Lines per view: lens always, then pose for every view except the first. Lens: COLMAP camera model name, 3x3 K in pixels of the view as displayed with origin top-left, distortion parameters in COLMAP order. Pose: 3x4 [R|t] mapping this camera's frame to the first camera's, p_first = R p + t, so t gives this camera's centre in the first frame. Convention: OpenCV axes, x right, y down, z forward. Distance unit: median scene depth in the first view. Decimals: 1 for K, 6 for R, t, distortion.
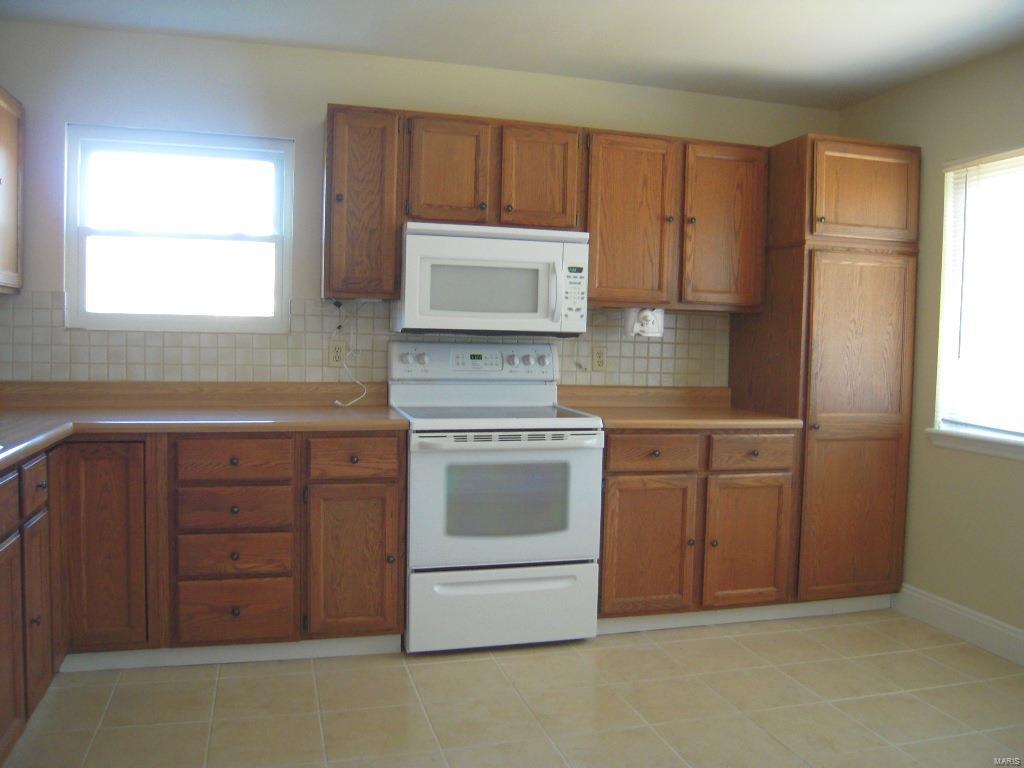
lens RADIAL K [[866.2, 0, 514.3], [0, 866.2, 380.2], [0, 0, 1]] dist [-0.106747, 0.045134]
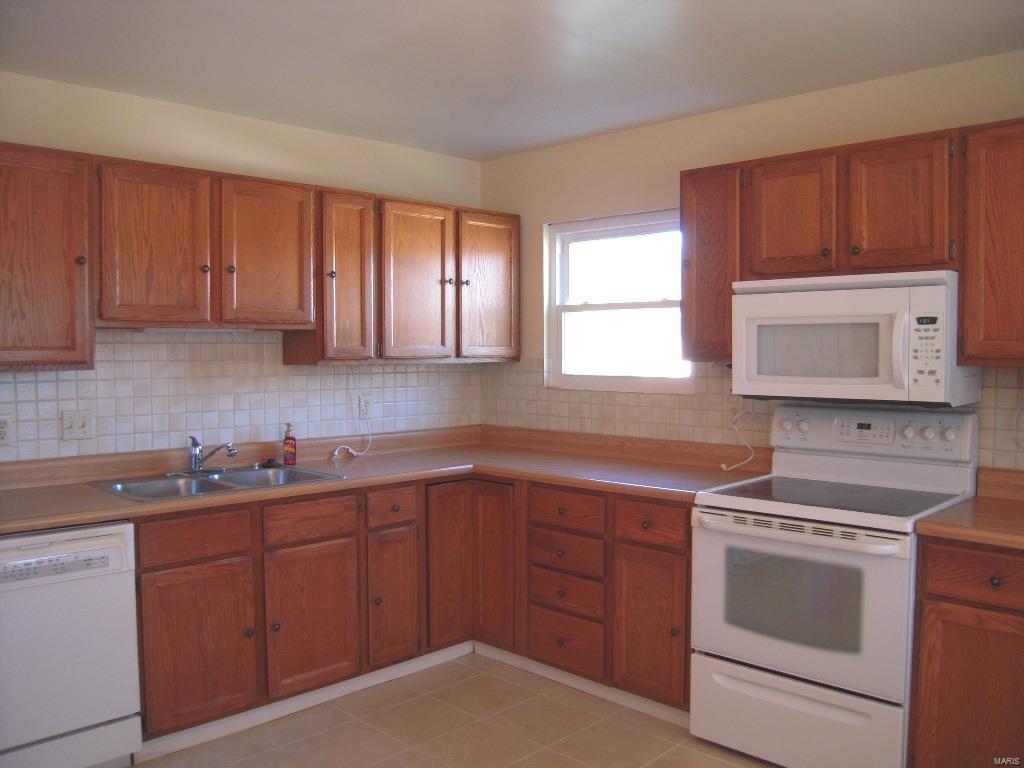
lens RADIAL K [[866.2, 0, 510.9], [0, 866.2, 383.8], [0, 0, 1]] dist [-0.106747, 0.045134]
pose [[0.479850, 0.011004, -0.877282, 0.571567], [-0.030427, 0.999529, -0.004105, -0.060078], [0.876823, 0.028662, 0.479958, 0.335123]]
